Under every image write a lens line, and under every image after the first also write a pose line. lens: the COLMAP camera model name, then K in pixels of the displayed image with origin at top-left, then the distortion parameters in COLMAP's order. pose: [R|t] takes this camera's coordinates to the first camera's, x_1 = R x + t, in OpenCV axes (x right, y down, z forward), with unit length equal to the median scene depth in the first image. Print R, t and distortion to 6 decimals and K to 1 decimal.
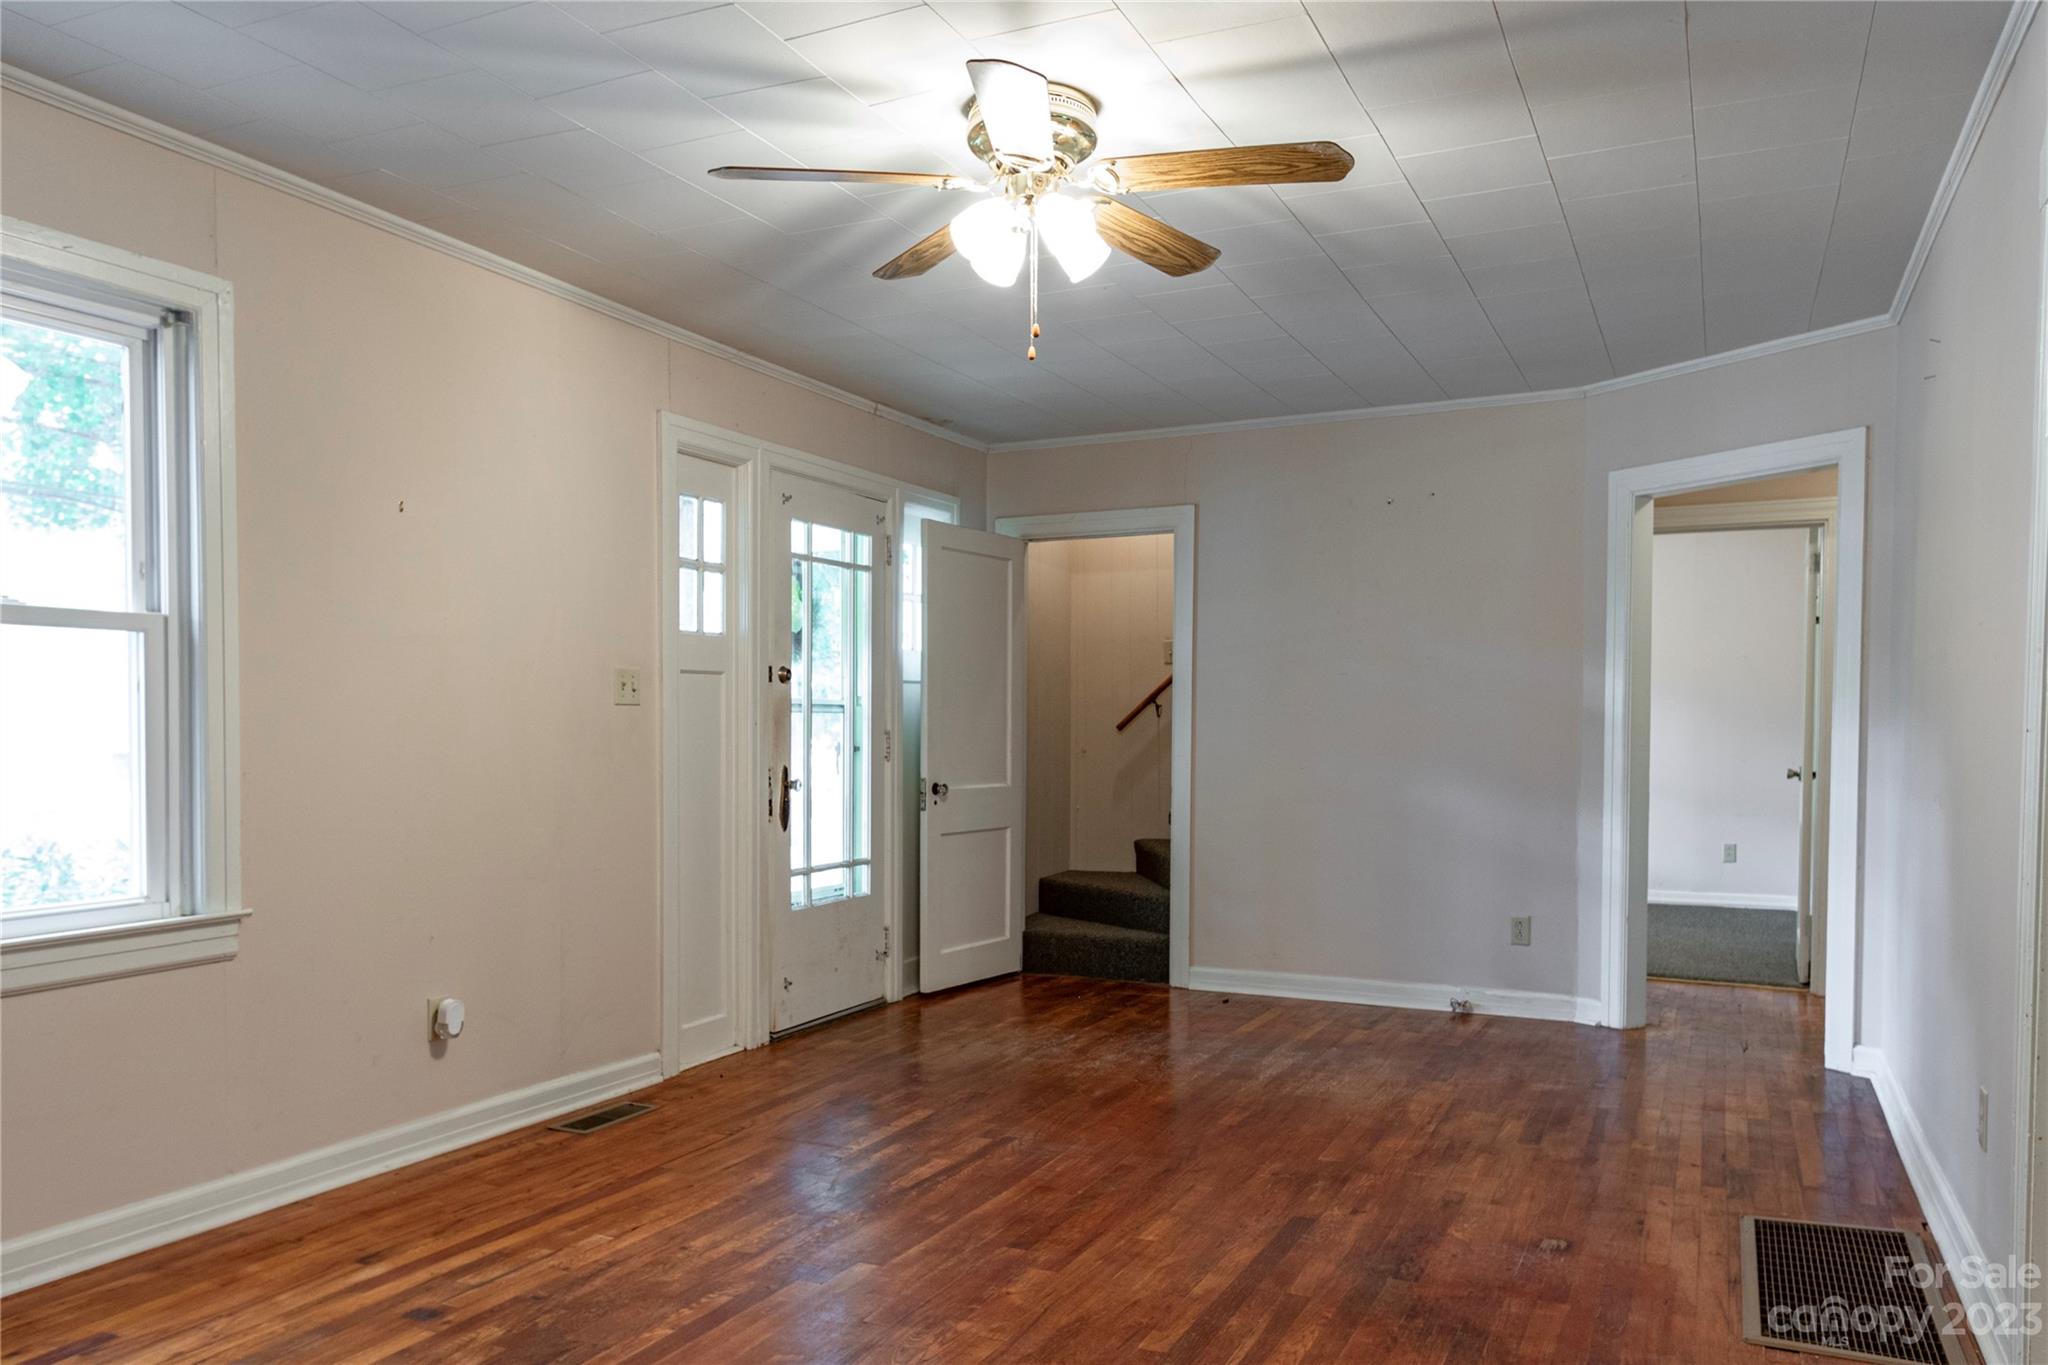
lens RADIAL K [[1500.3, 0, 1017.1], [0, 1500.3, 768.8], [0, 0, 1]] dist [0.010800, -0.005960]
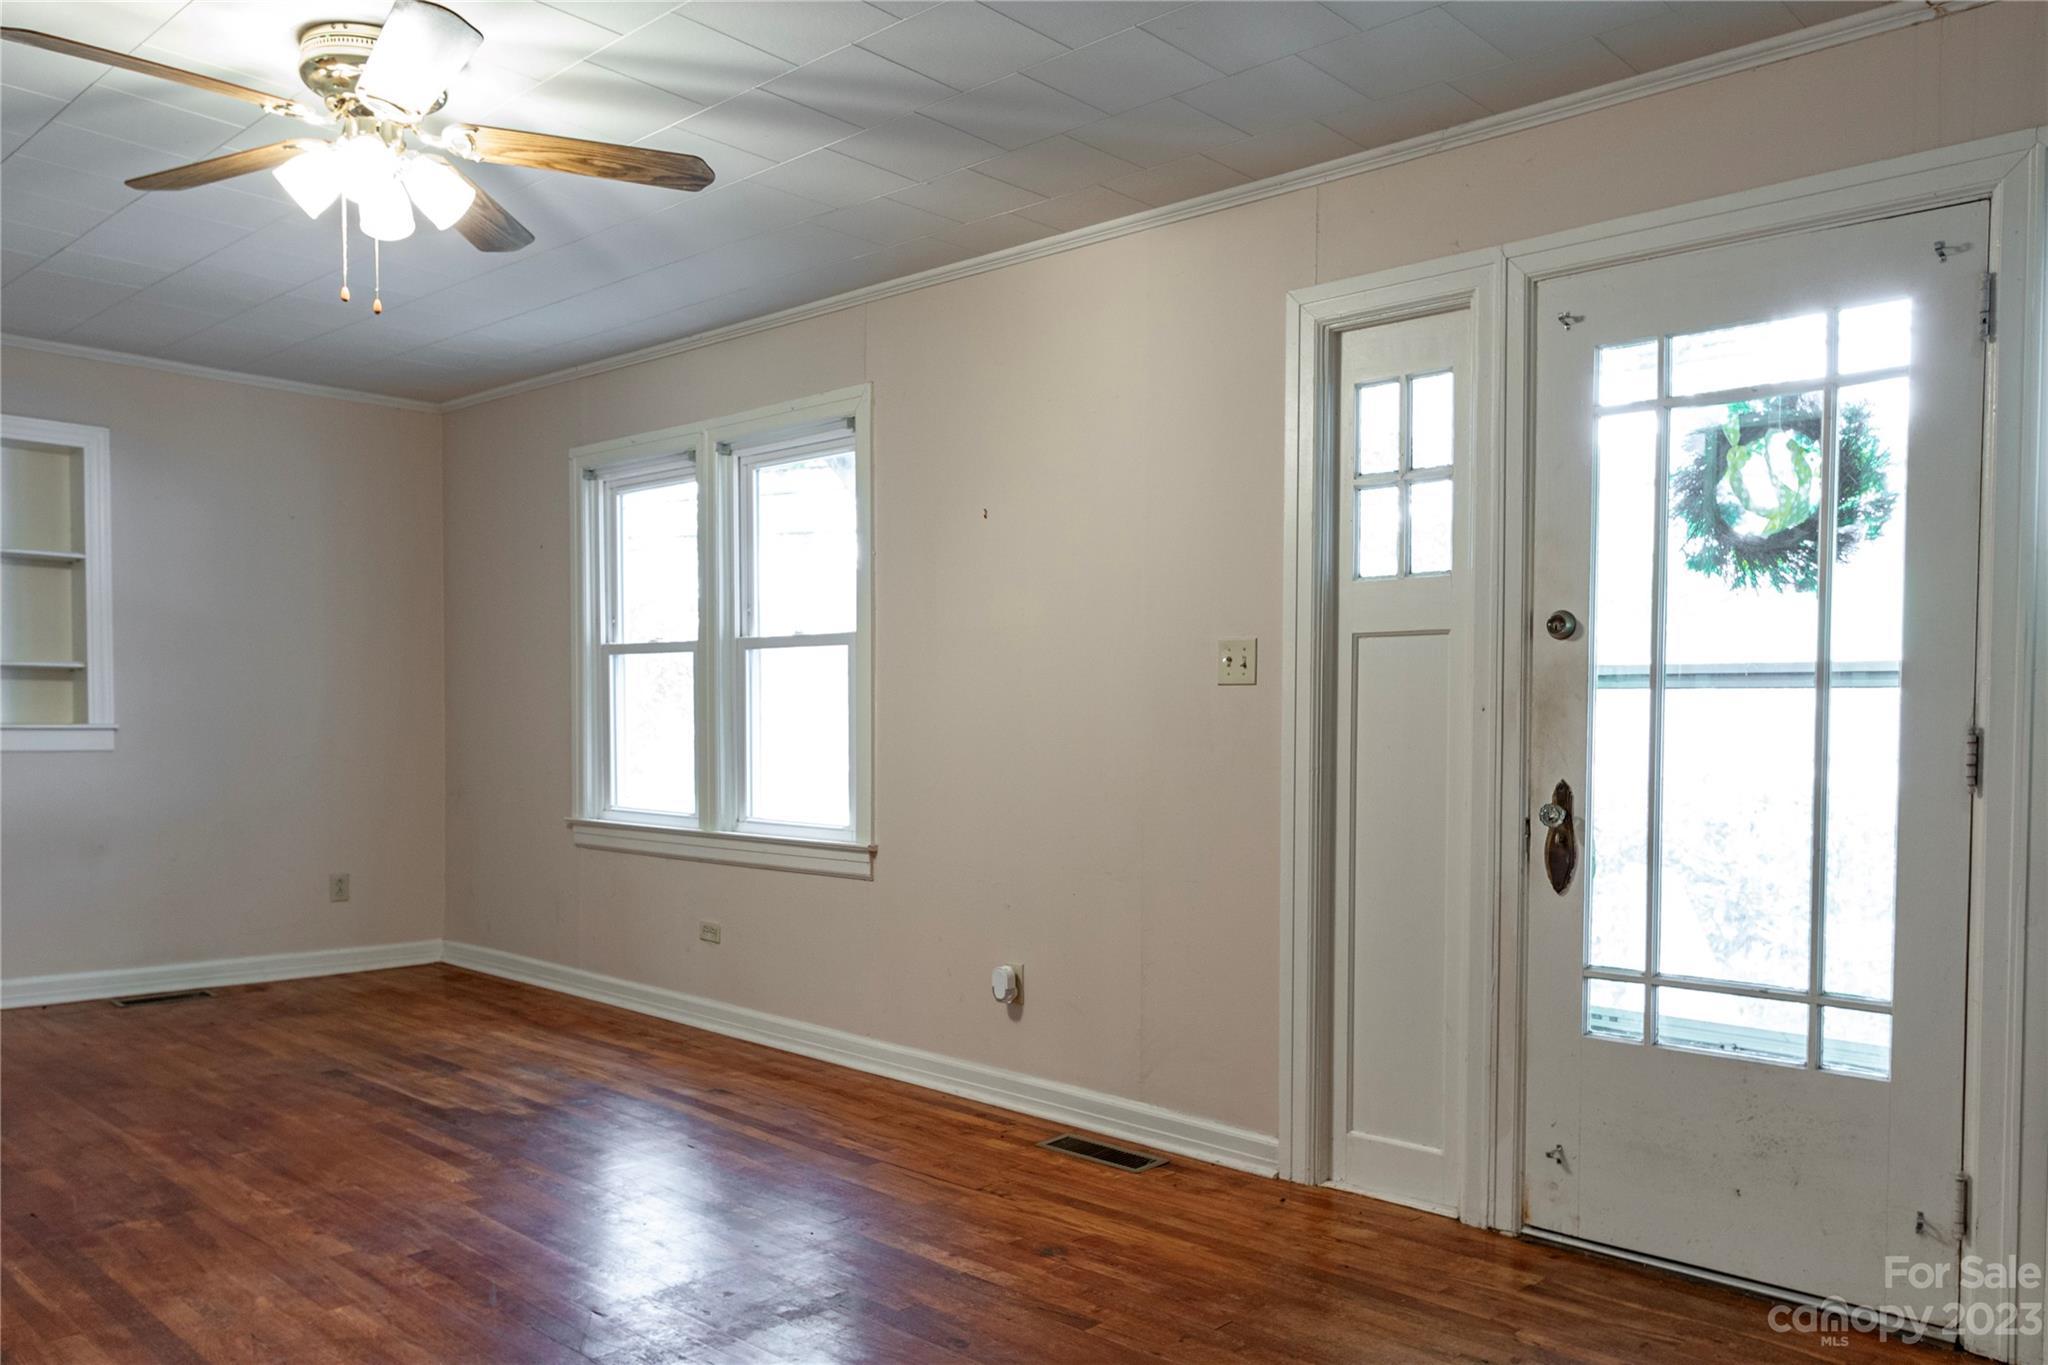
lens RADIAL K [[1500.3, 0, 1017.1], [0, 1500.3, 768.8], [0, 0, 1]] dist [0.010800, -0.005960]
pose [[-0.306992, 0.027176, -0.951324, 0.567214], [-0.038176, 0.998436, 0.040841, -0.027309], [0.950946, 0.048856, -0.305475, 1.193982]]
